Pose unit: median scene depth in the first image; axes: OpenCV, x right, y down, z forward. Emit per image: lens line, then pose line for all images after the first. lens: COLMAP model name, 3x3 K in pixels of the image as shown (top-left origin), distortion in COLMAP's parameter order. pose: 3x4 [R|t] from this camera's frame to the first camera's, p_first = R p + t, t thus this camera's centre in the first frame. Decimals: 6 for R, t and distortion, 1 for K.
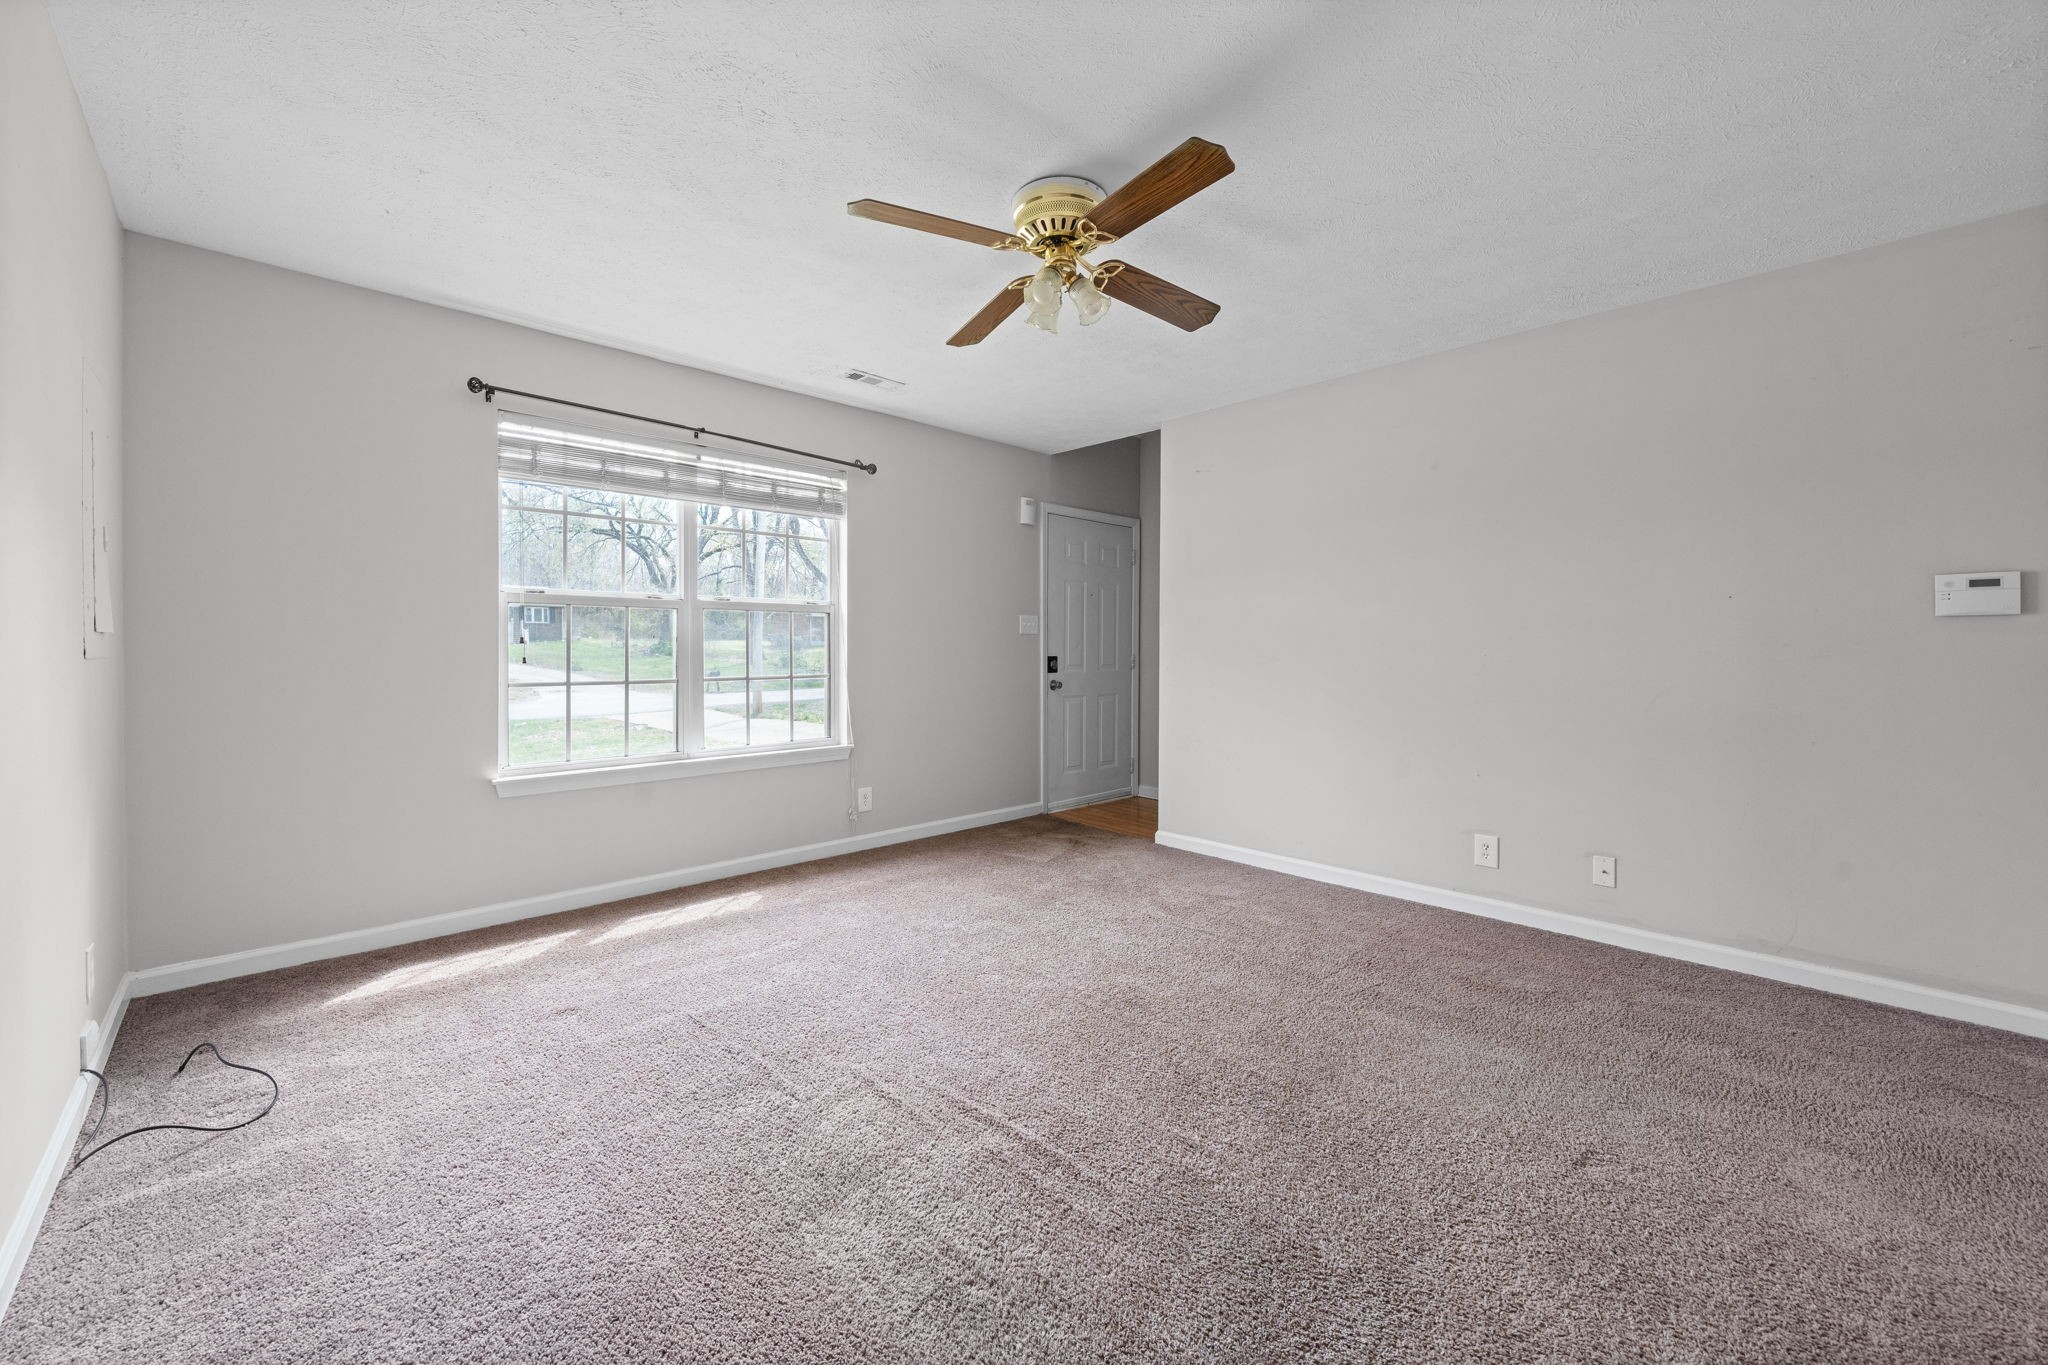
lens RADIAL K [[811.9, 0, 1044.7], [0, 811.9, 651.8], [0, 0, 1]] dist [-0.000485, -0.000105]
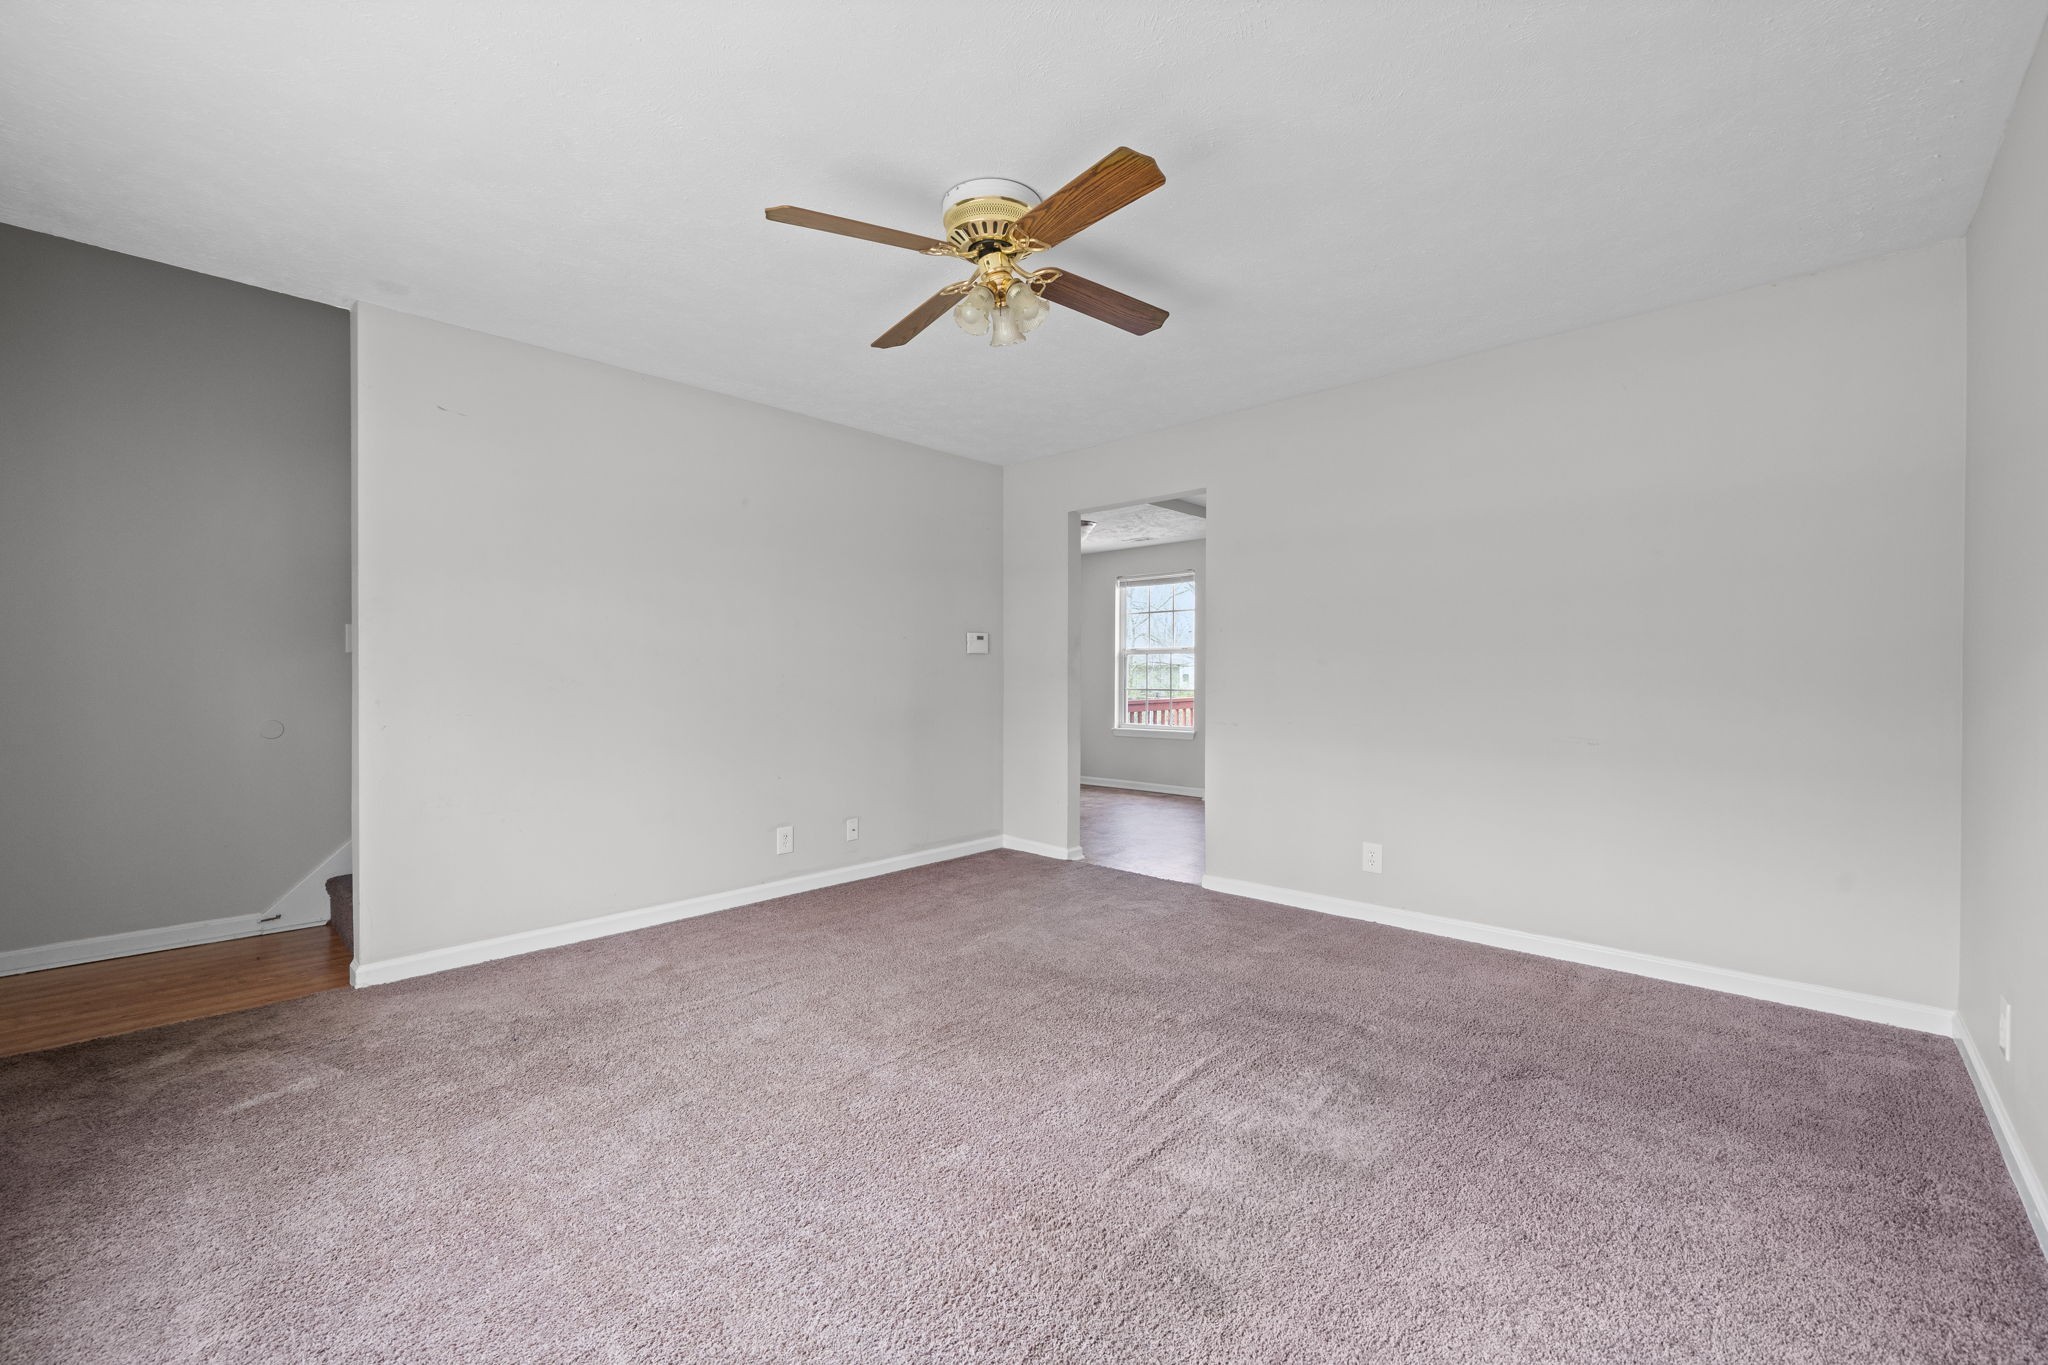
lens RADIAL K [[826.9, 0, 1015.5], [0, 826.9, 662.2], [0, 0, 1]] dist [0.000315, -0.000051]
pose [[-0.043445, 0.009867, 0.999007, -0.544795], [0.003652, 0.999946, -0.009717, -0.001134], [-0.999049, 0.003226, -0.043479, 0.574857]]
